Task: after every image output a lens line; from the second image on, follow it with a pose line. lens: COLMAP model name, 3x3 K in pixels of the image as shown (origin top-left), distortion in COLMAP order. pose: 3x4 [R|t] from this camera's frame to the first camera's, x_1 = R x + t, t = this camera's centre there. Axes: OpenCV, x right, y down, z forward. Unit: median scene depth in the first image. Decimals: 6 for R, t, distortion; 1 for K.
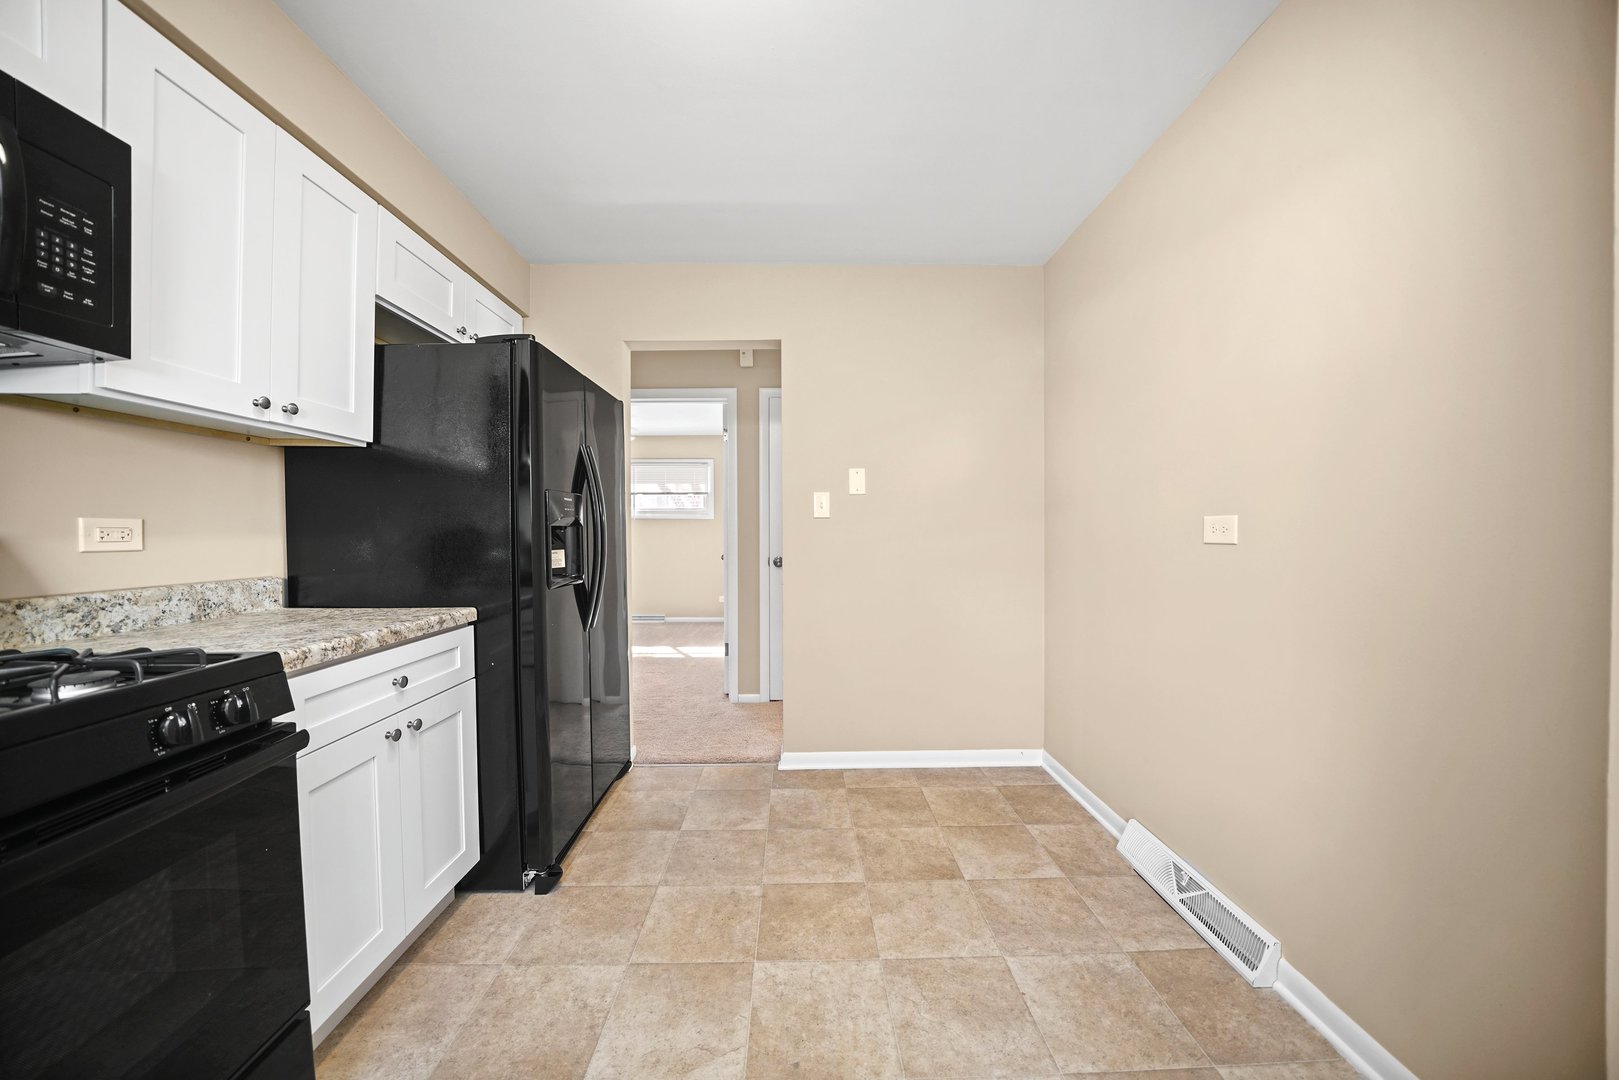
lens RADIAL K [[552.5, 0, 814.0], [0, 552.5, 537.7], [0, 0, 1]] dist [-0.032010, 0.003512]
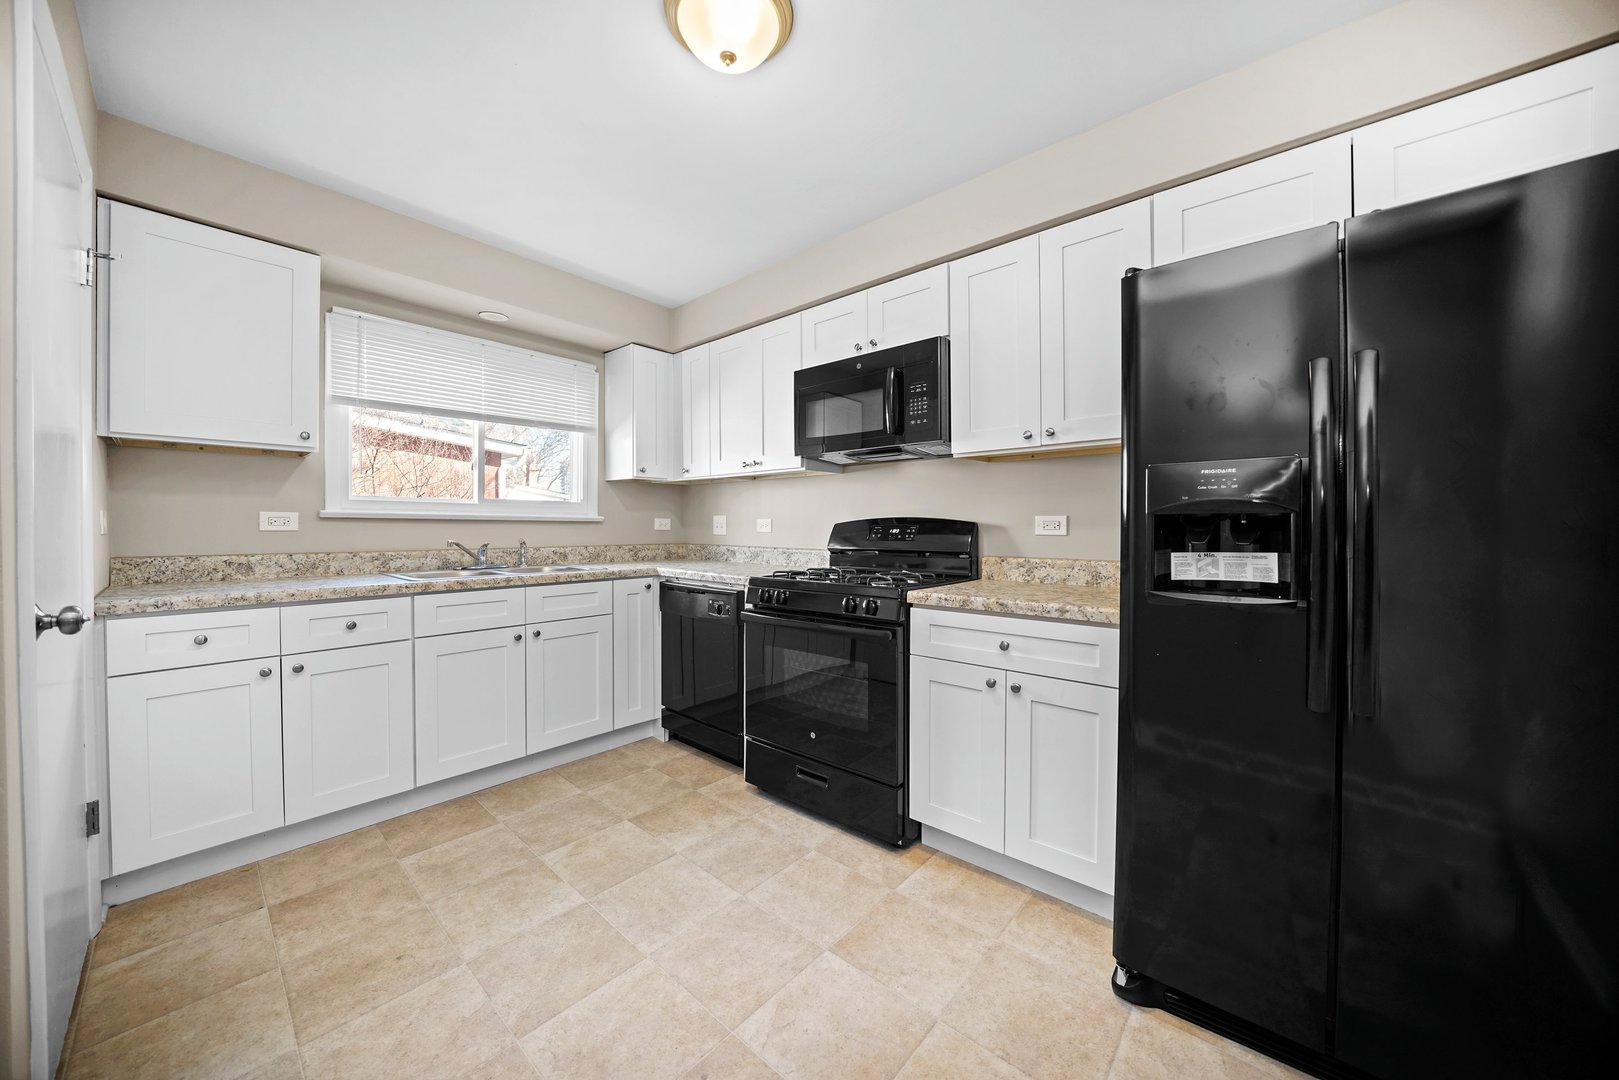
lens RADIAL K [[573.3, 0, 812.6], [0, 573.3, 526.1], [0, 0, 1]] dist [-0.033193, 0.000060]
pose [[-0.686943, 0.002829, -0.726706, 0.405992], [-0.005000, 0.999950, 0.008619, -0.012277], [0.726694, 0.009554, -0.686895, 1.331363]]
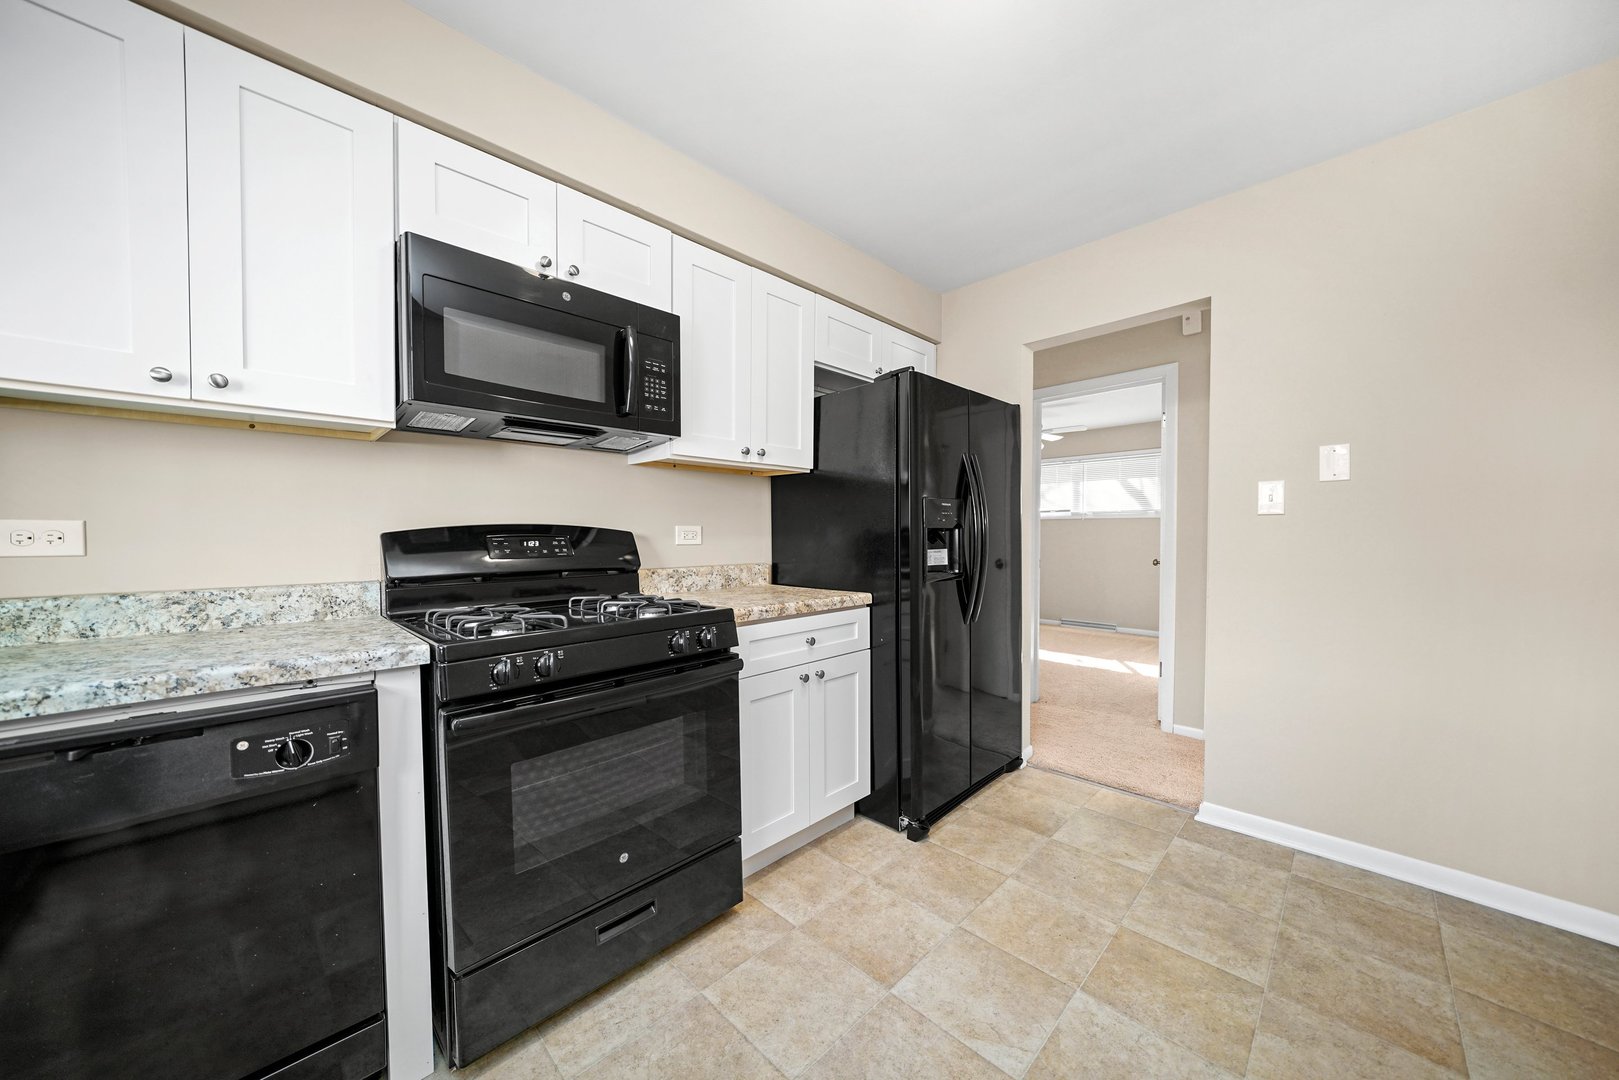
lens RADIAL K [[561.7, 0, 811.7], [0, 561.7, 545.7], [0, 0, 1]] dist [-0.014952, 0.000272]
pose [[0.690164, 0.015271, -0.723492, 0.237632], [-0.006210, 0.999865, 0.015180, -0.001440], [0.723626, -0.005984, 0.690166, 0.004900]]
